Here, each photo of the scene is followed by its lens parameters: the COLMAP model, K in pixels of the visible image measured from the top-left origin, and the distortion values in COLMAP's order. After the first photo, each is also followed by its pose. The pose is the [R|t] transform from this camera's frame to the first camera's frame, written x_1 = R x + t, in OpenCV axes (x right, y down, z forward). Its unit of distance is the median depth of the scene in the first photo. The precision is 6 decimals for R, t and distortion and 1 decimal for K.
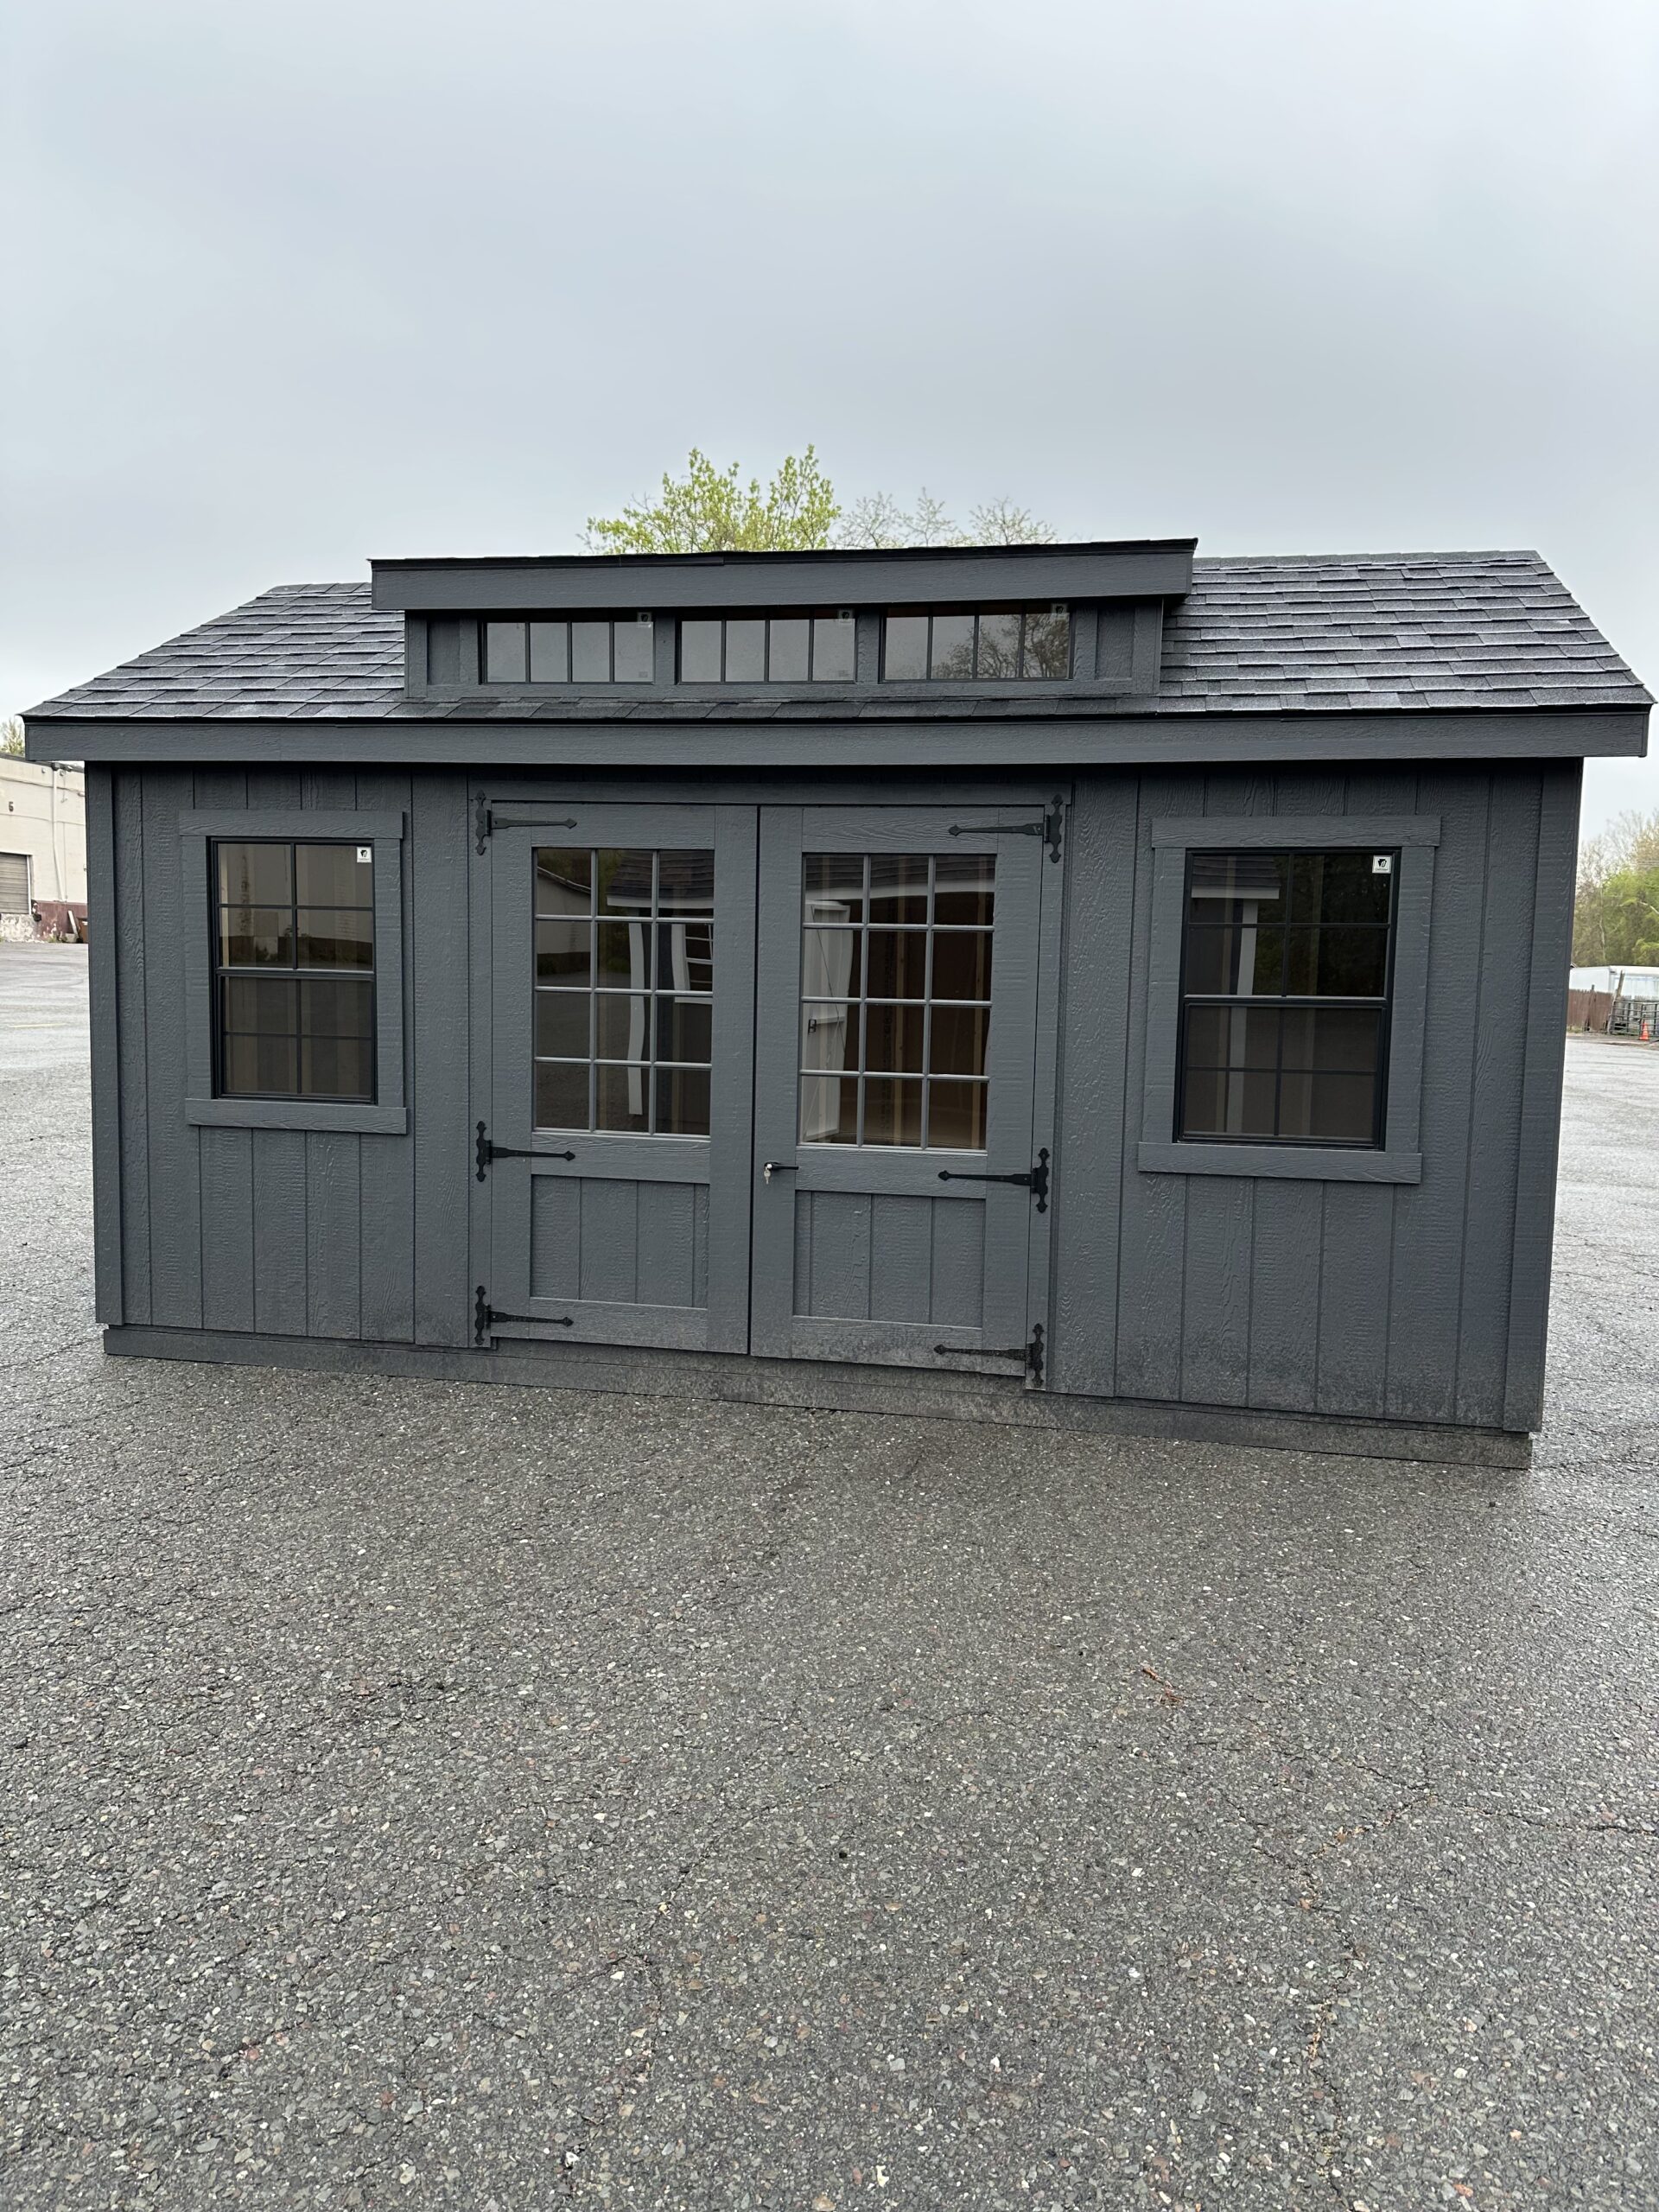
lens RADIAL K [[1545.3, 0, 843.1], [0, 1545.3, 1082.1], [0, 0, 1]] dist [0.051286, -0.039829]
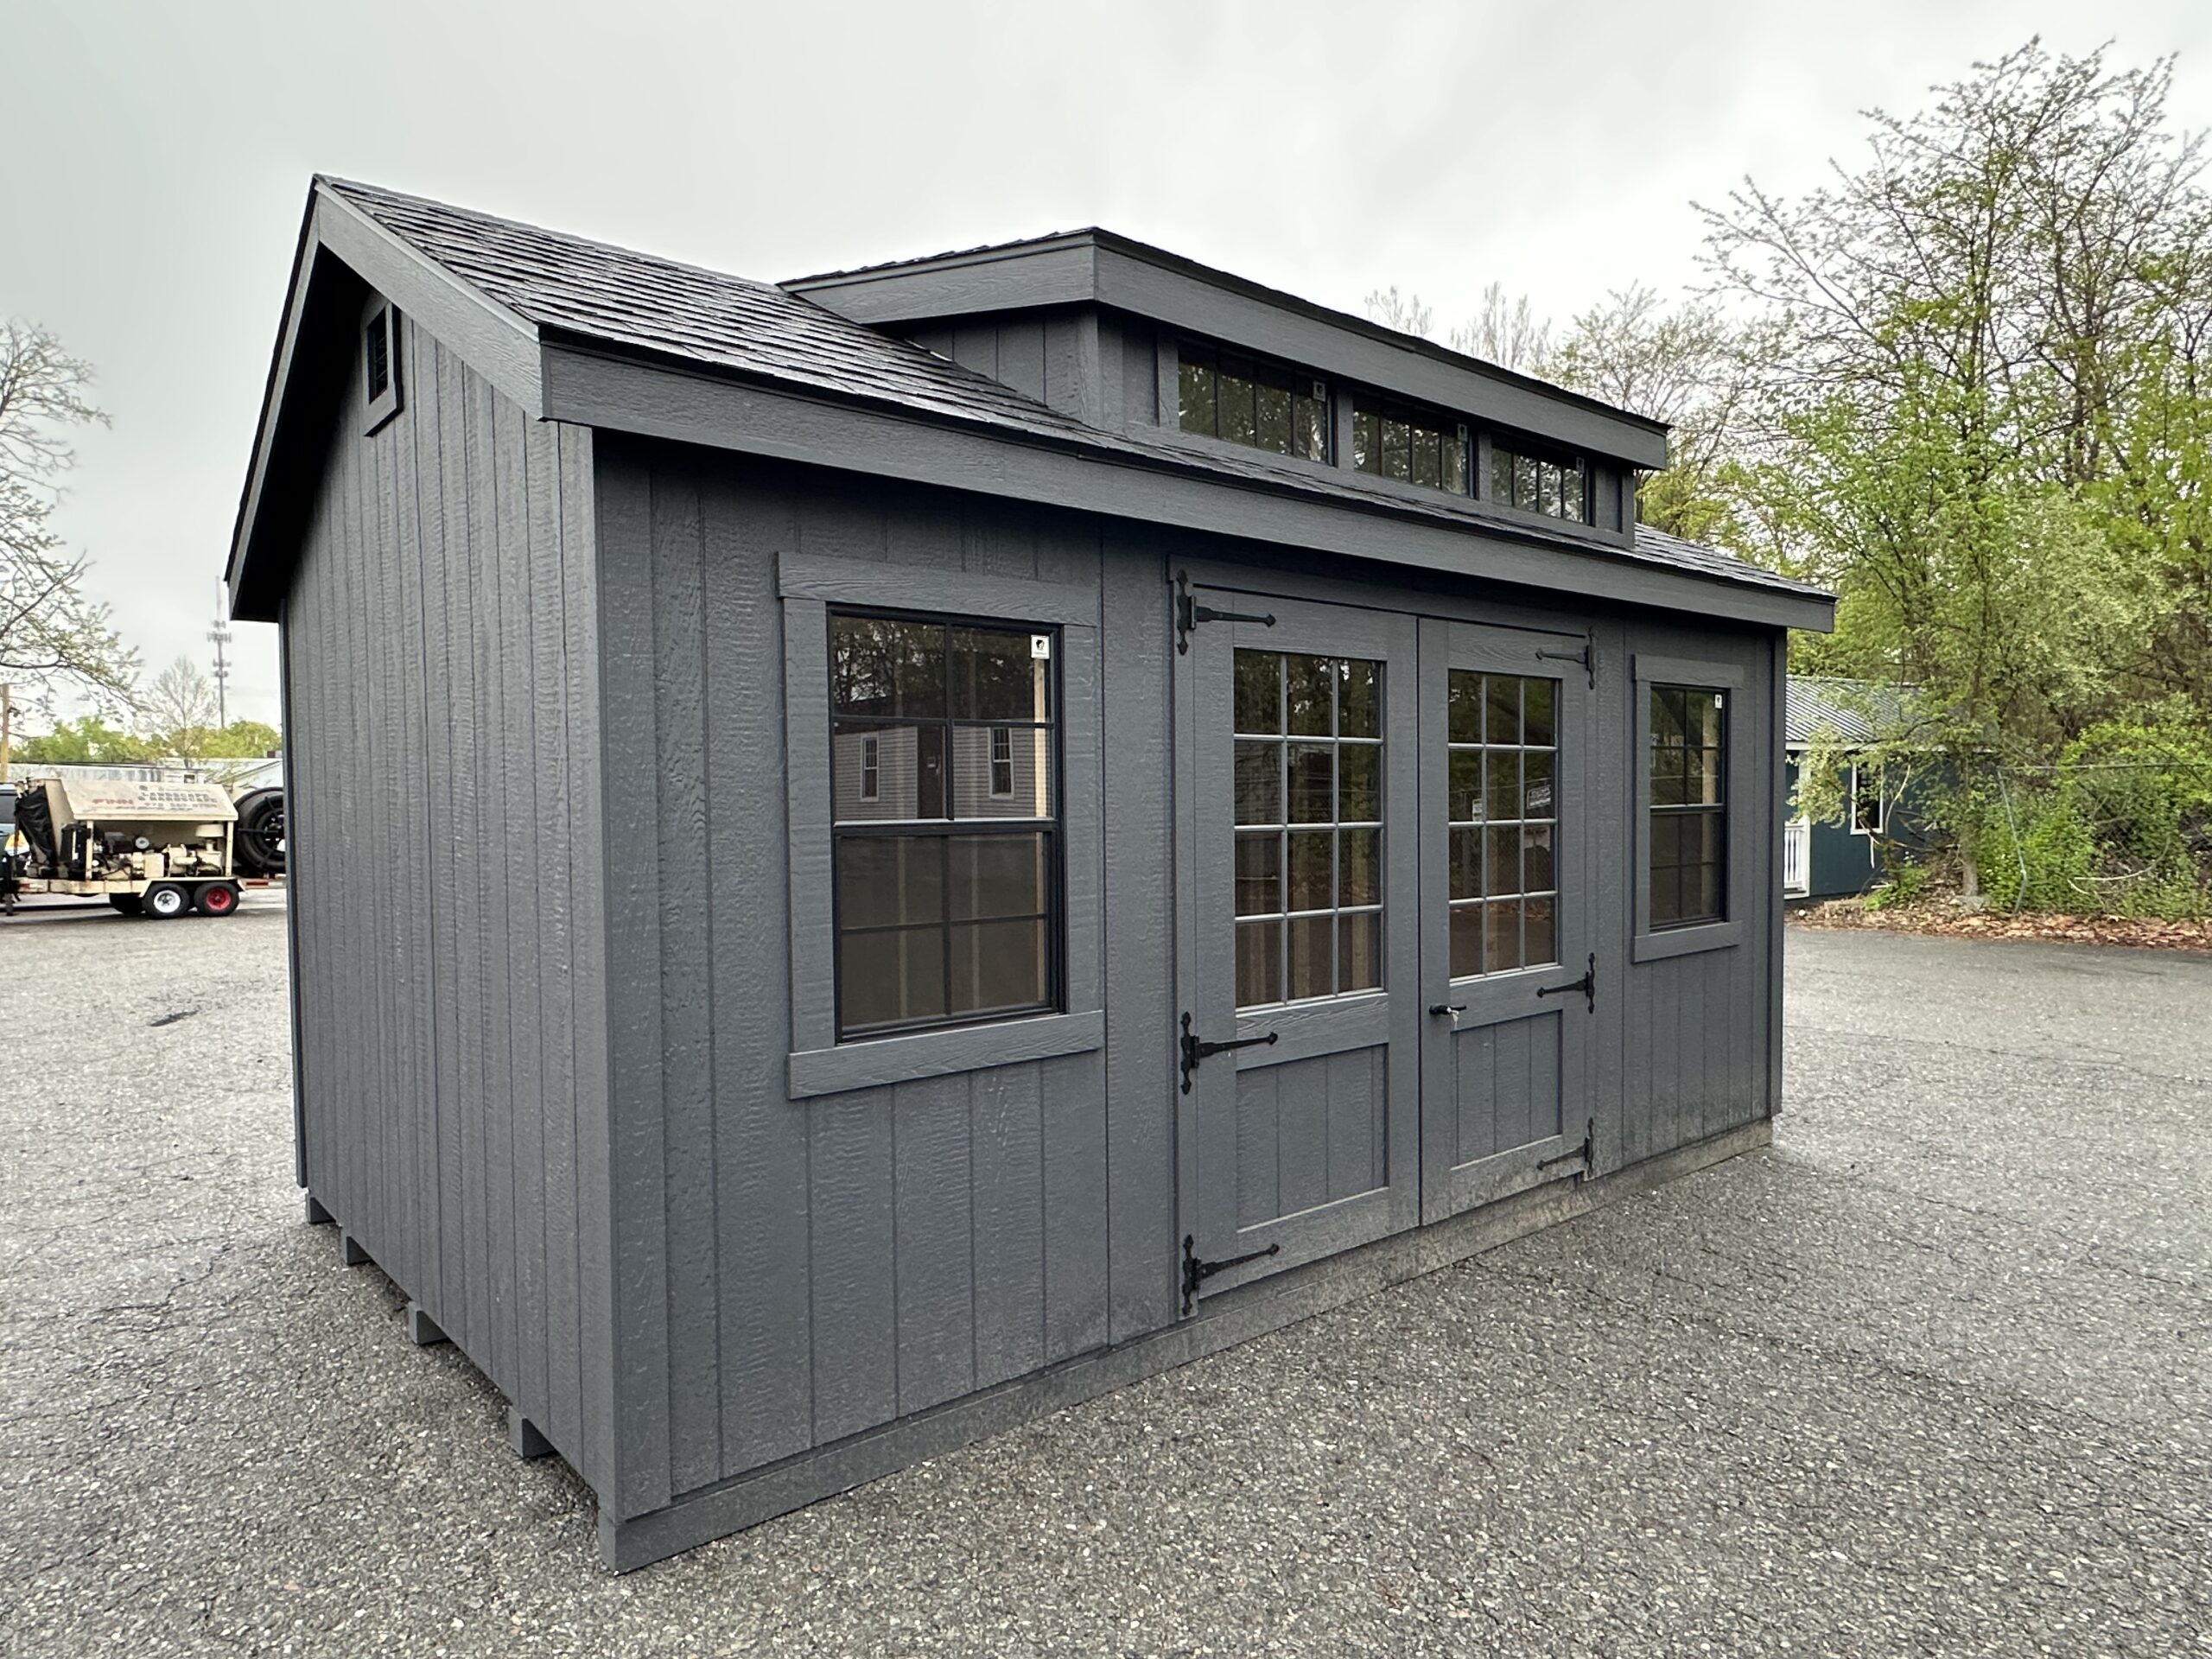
lens RADIAL K [[1381.2, 0, 1101.6], [0, 1381.2, 827.8], [0, 0, 1]] dist [-0.031168, 0.006405]
pose [[0.627564, -0.046276, 0.777188, -0.809985], [0.084541, 0.996380, -0.008938, -0.063355], [-0.773961, 0.071314, 0.629204, 0.646568]]
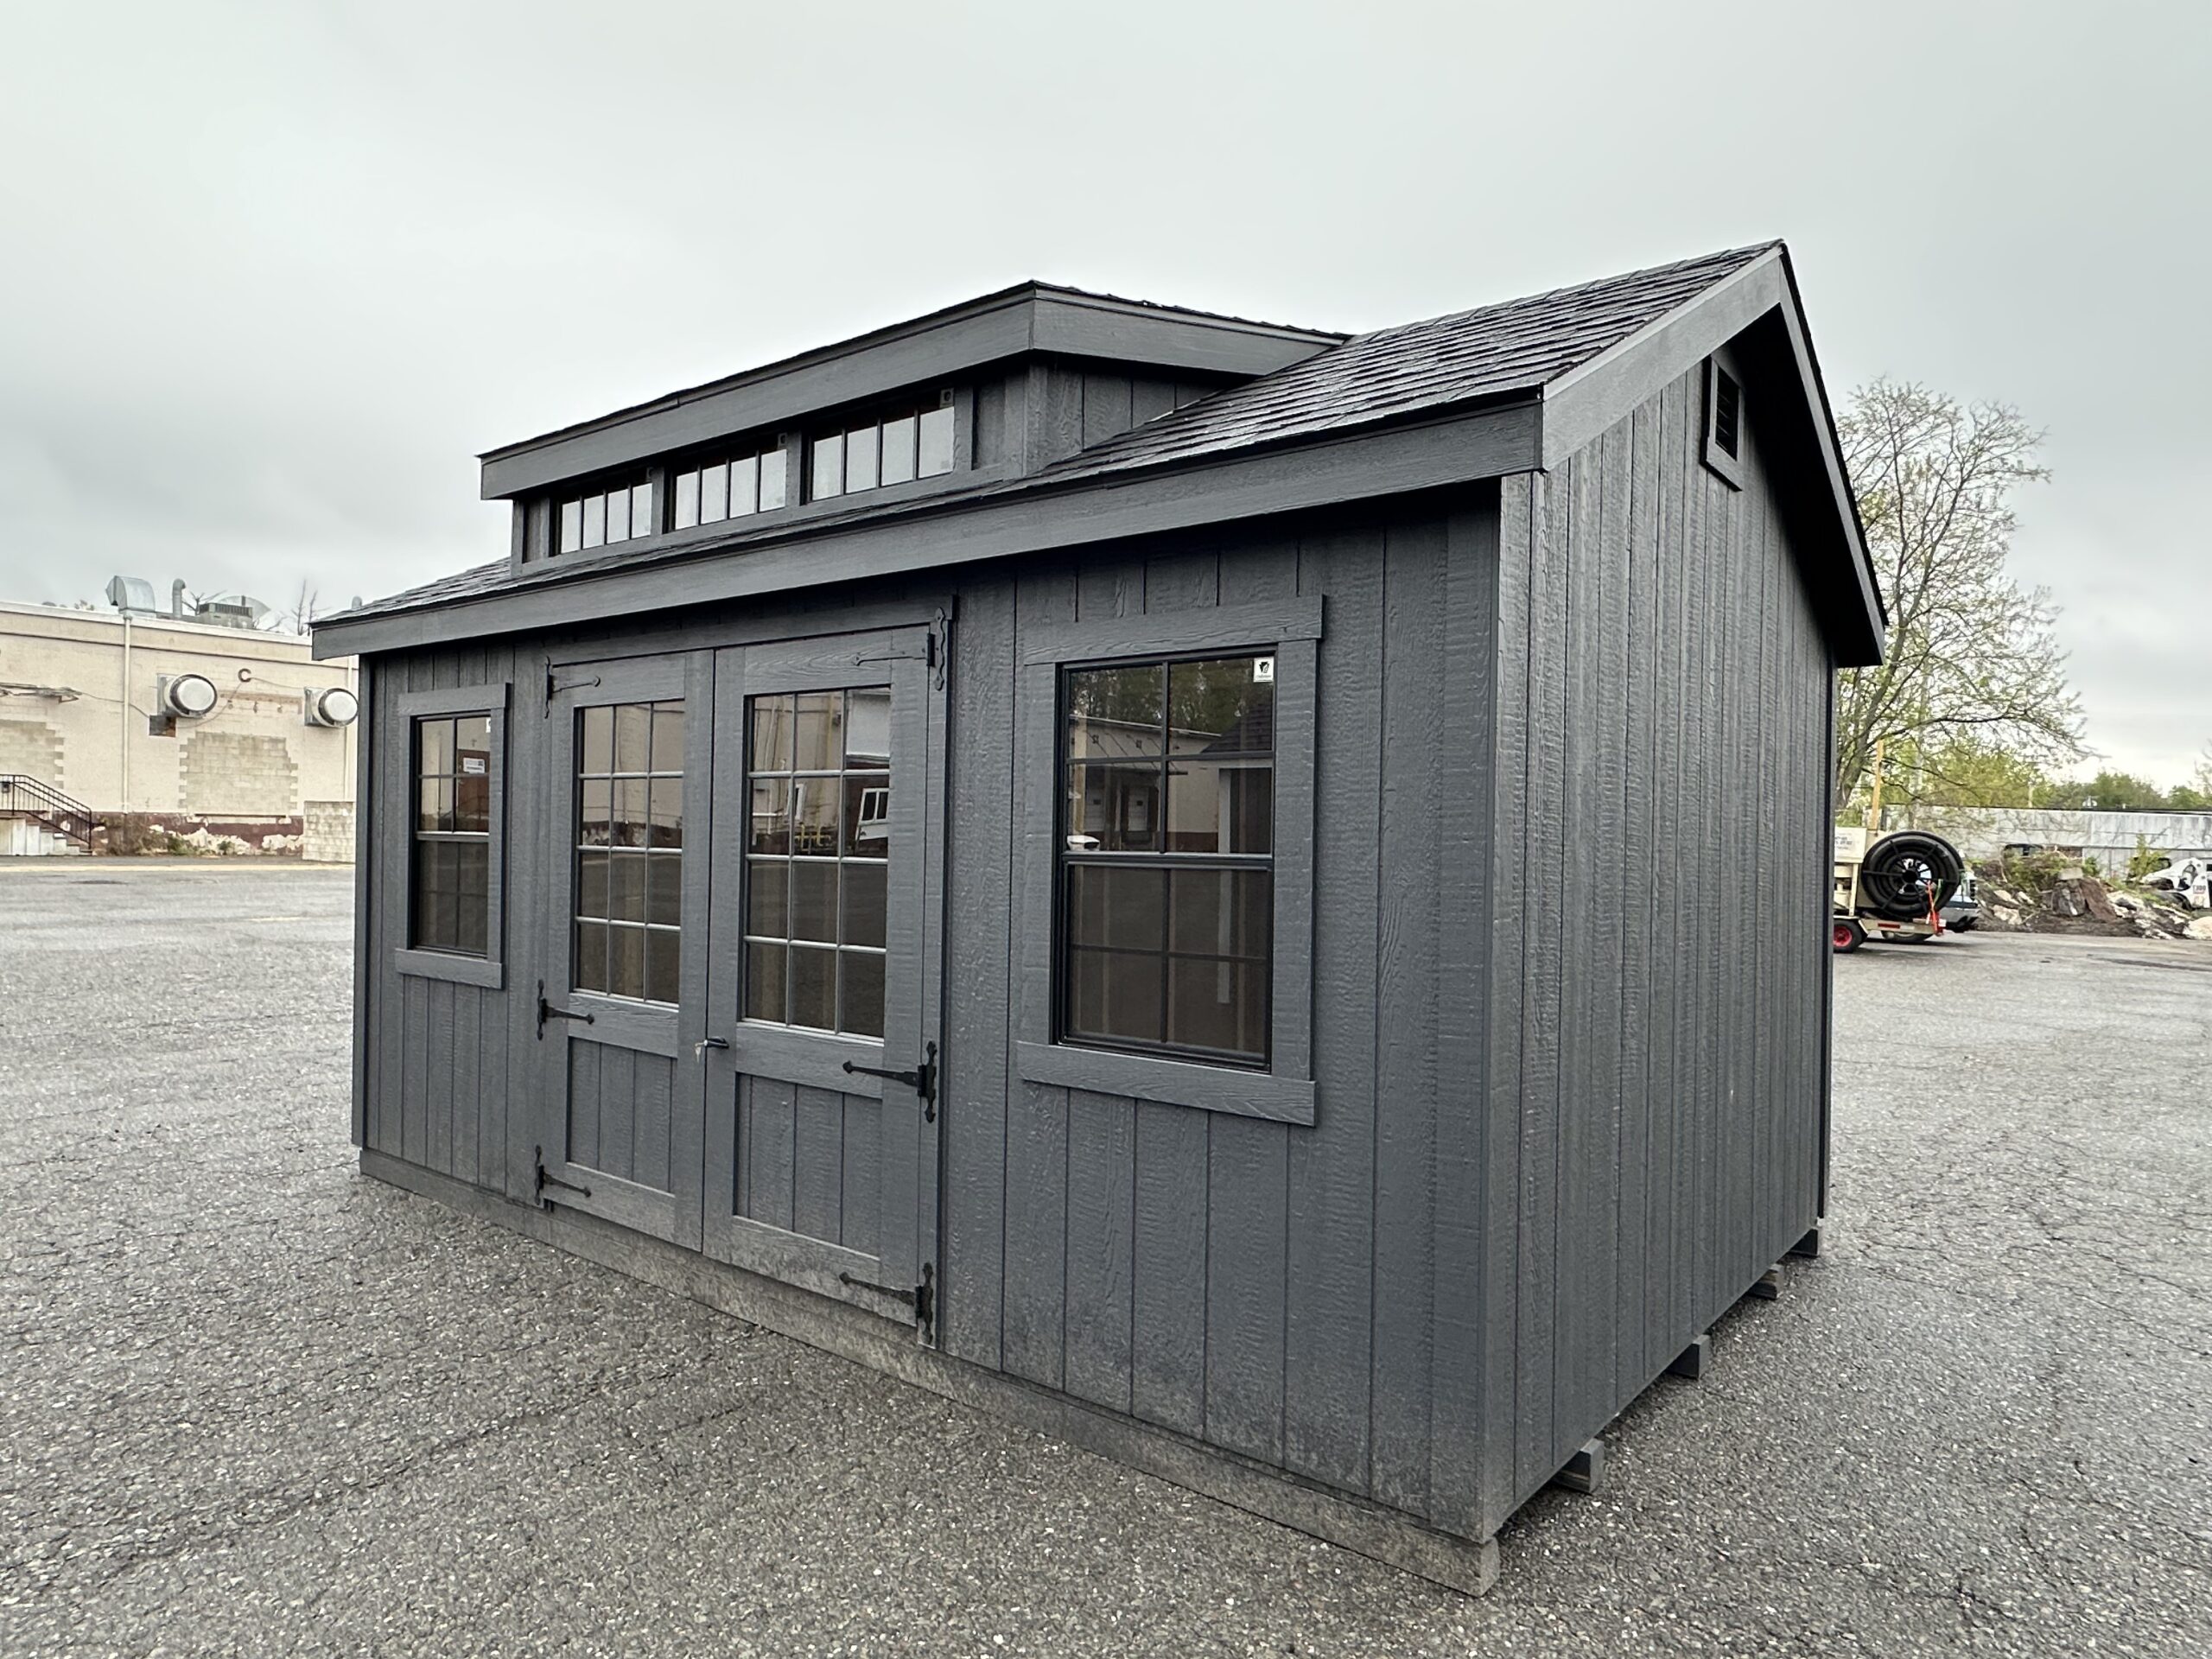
lens RADIAL K [[1381.2, 0, 1128.9], [0, 1381.2, 809.4], [0, 0, 1]] dist [-0.031168, 0.006405]
pose [[0.893340, -0.014685, -0.449142, 0.539237], [-0.033319, 0.994551, -0.098788, -0.010063], [0.448145, 0.103216, 0.887982, 0.388595]]
